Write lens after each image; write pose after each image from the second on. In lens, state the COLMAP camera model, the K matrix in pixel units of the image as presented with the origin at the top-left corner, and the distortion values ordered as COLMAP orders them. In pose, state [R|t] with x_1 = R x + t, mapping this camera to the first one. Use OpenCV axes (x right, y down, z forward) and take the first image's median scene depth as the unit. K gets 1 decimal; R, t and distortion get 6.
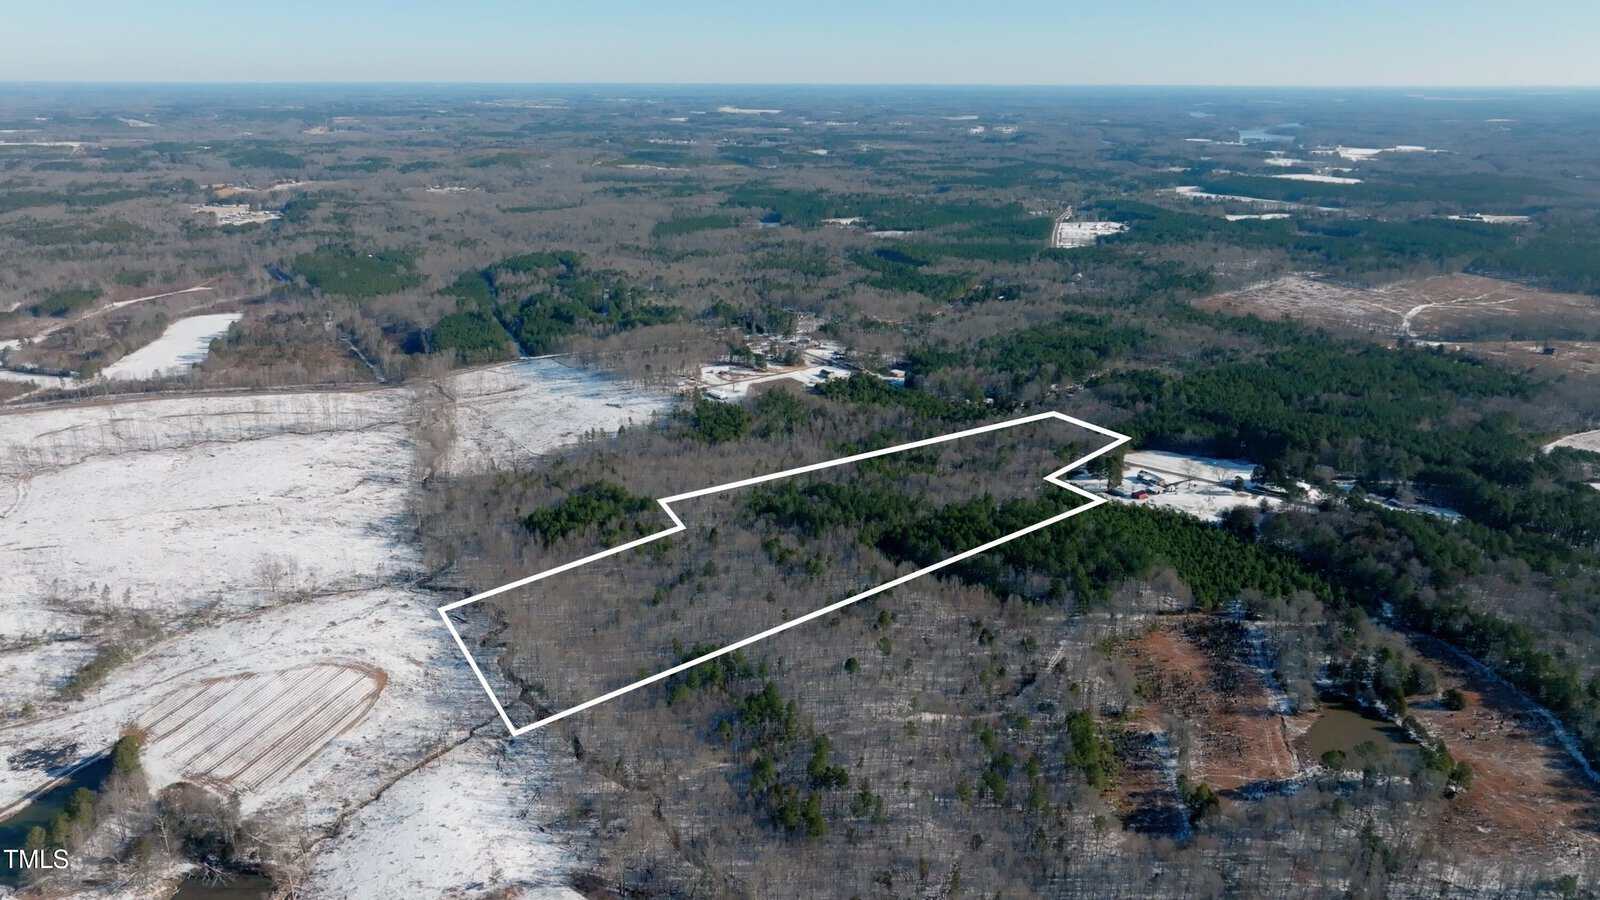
lens RADIAL K [[1119.6, 0, 806.8], [0, 1119.6, 451.7], [0, 0, 1]] dist [0.001235, 0.007998]
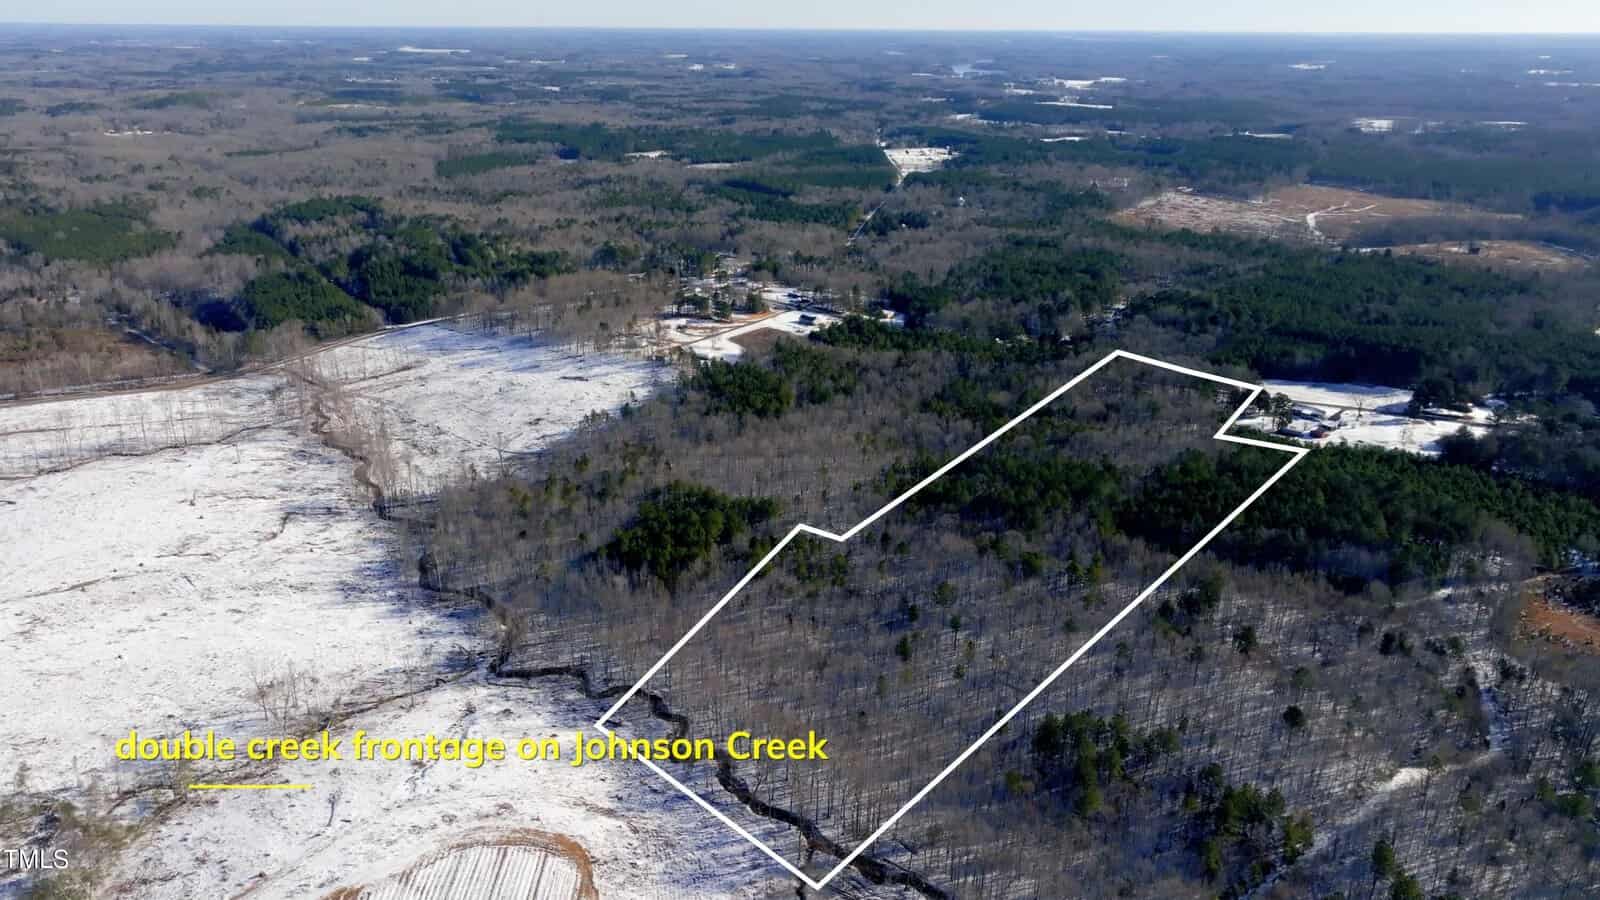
lens RADIAL K [[1119.6, 0, 806.8], [0, 1119.6, 451.7], [0, 0, 1]] dist [0.001235, 0.007998]
pose [[0.961817, -0.096191, 0.256233, -0.210872], [0.084826, 0.994873, 0.055069, -0.019149], [-0.260216, -0.031231, 0.965045, 0.210351]]
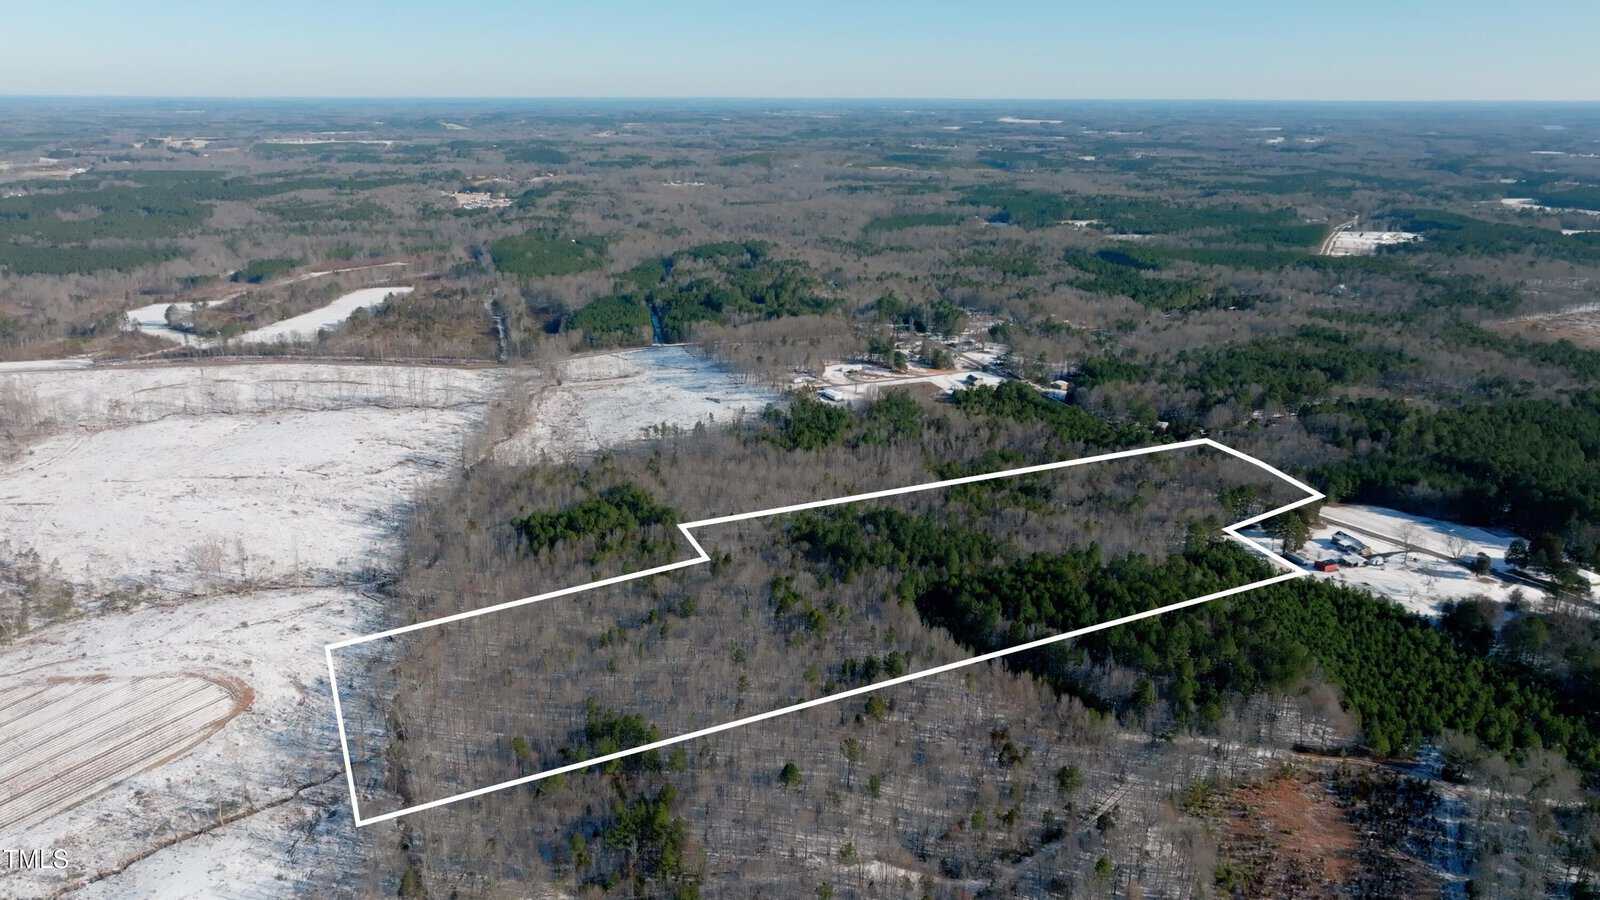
lens RADIAL K [[1119.6, 0, 806.8], [0, 1119.6, 451.7], [0, 0, 1]] dist [0.001235, 0.007998]
pose [[0.968680, 0.076117, -0.236360, 0.101939], [-0.079209, 0.996852, -0.003598, -0.003604], [0.235342, 0.022207, 0.971659, 0.164833]]
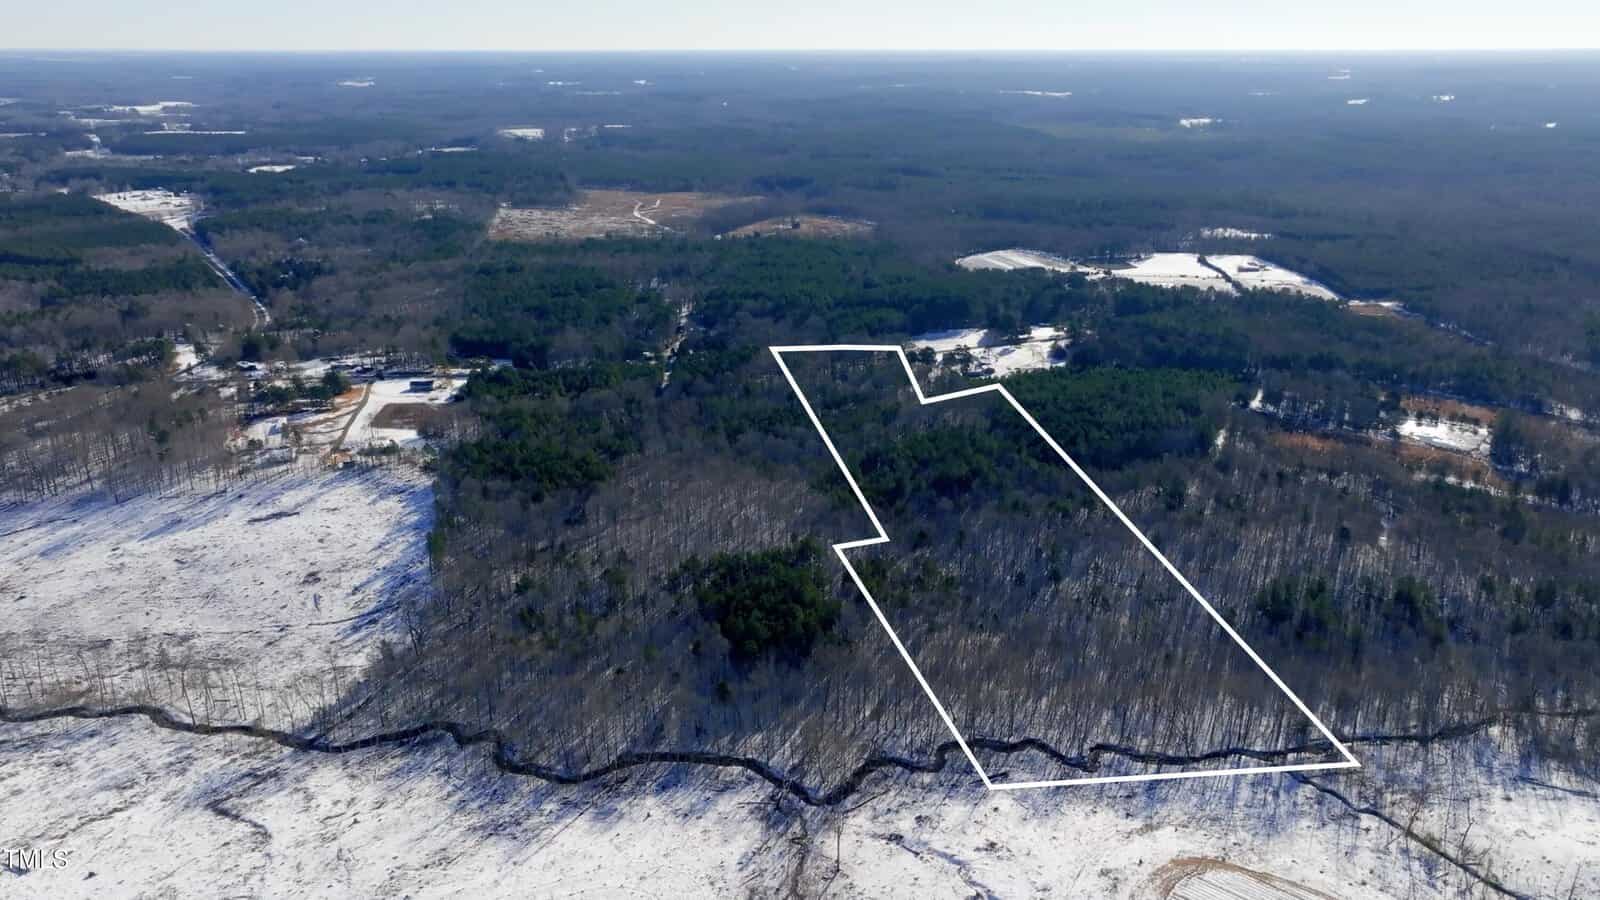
lens RADIAL K [[1119.6, 0, 806.8], [0, 1119.6, 451.7], [0, 0, 1]] dist [0.001235, 0.007998]
pose [[0.459034, -0.307487, 0.833510, -0.492172], [0.283297, 0.939879, 0.190709, -0.099735], [-0.842040, 0.148589, 0.518547, 0.446721]]
